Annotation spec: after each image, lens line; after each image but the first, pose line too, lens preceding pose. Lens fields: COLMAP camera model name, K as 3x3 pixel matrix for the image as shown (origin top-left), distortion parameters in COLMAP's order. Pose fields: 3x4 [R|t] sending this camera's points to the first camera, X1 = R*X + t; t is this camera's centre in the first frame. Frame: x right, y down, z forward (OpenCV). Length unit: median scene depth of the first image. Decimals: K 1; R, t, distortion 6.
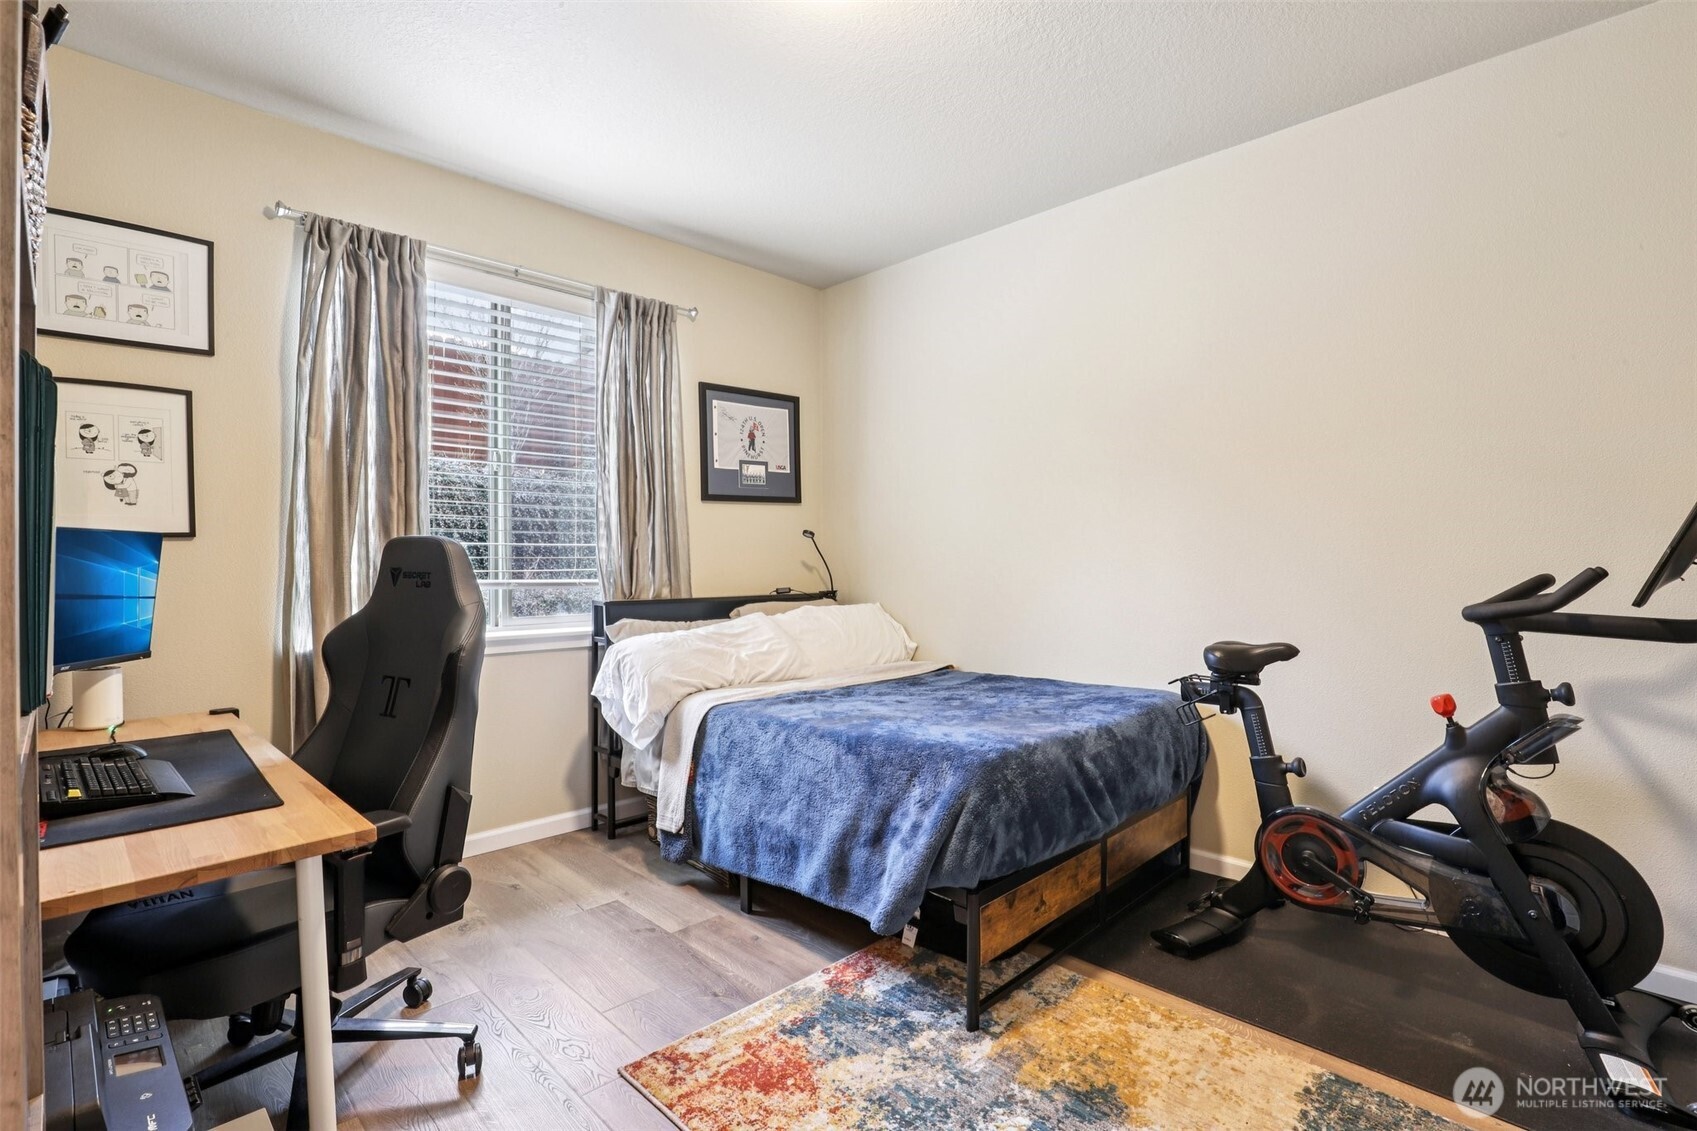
lens RADIAL K [[785.2, 0, 839.8], [0, 785.2, 562.7], [0, 0, 1]] dist [-0.038053, 0.006949]
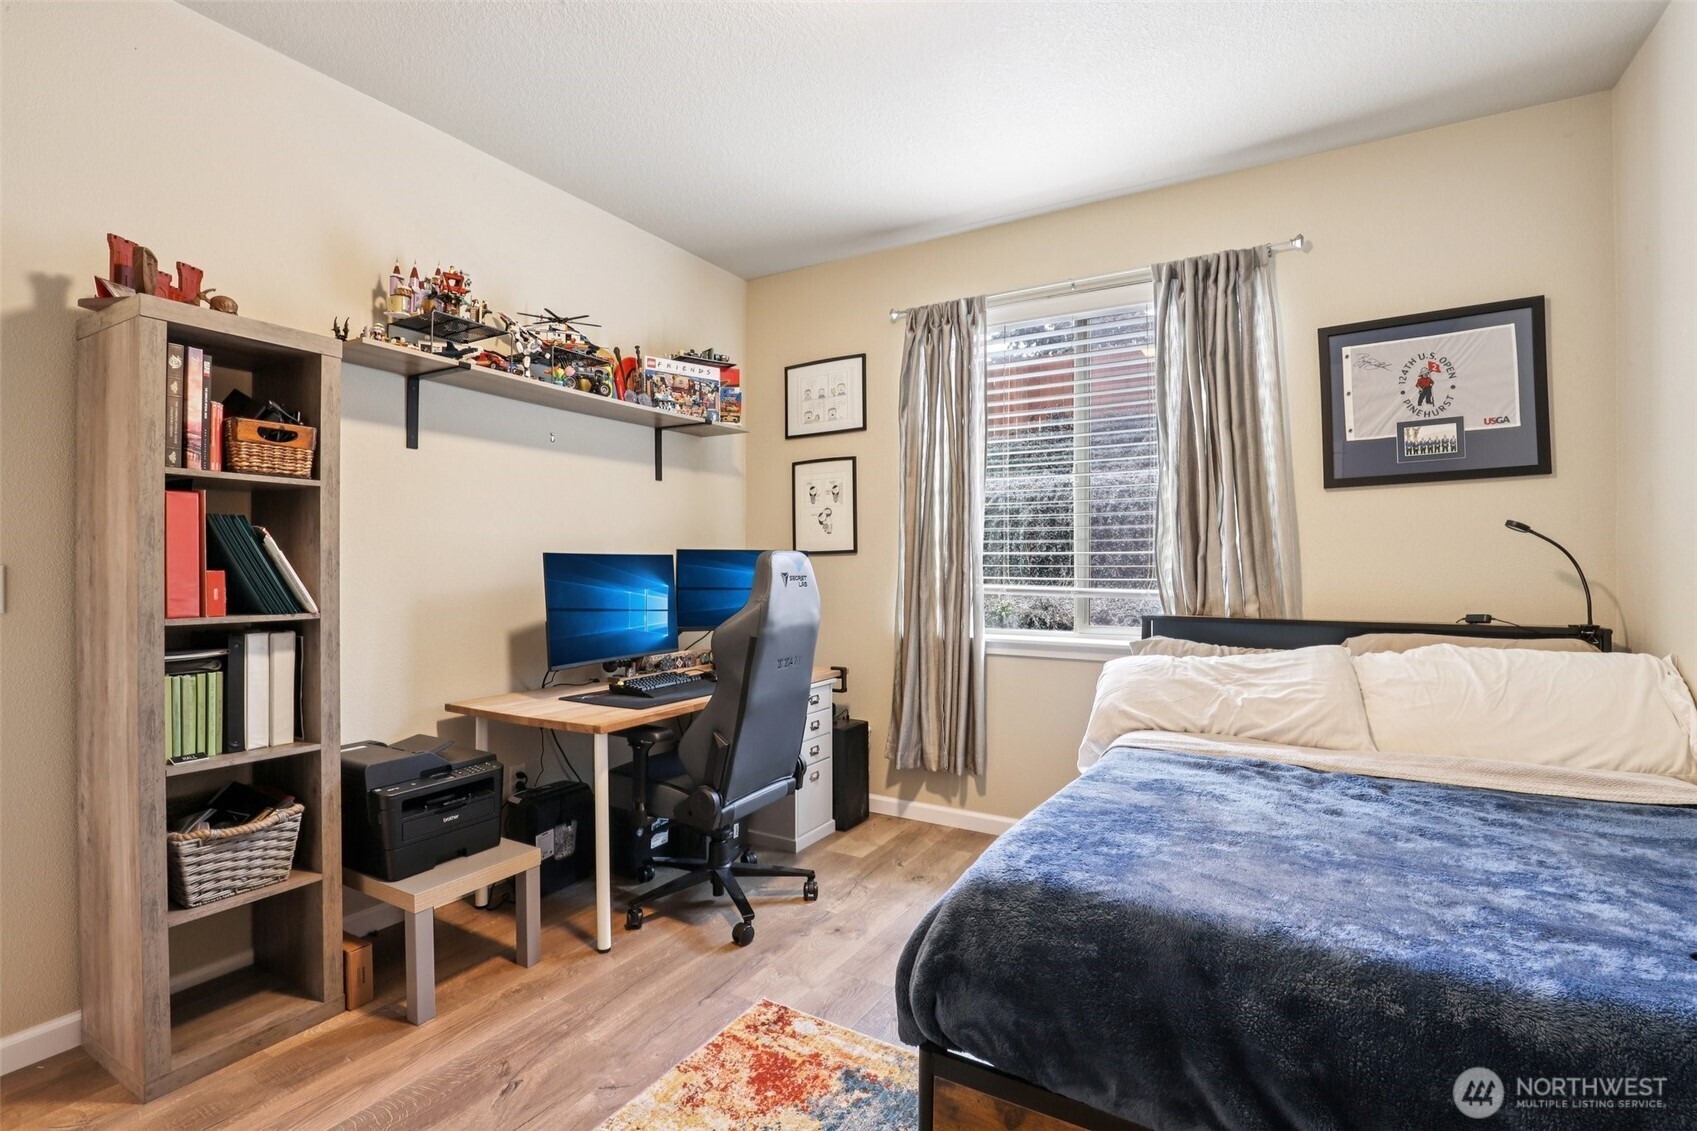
lens RADIAL K [[785.2, 0, 839.8], [0, 785.2, 562.7], [0, 0, 1]] dist [-0.038053, 0.006949]
pose [[0.245005, -0.003633, -0.969515, 0.440604], [-0.004601, 0.999977, -0.004910, -0.003941], [0.969511, 0.005664, 0.244983, 0.400005]]
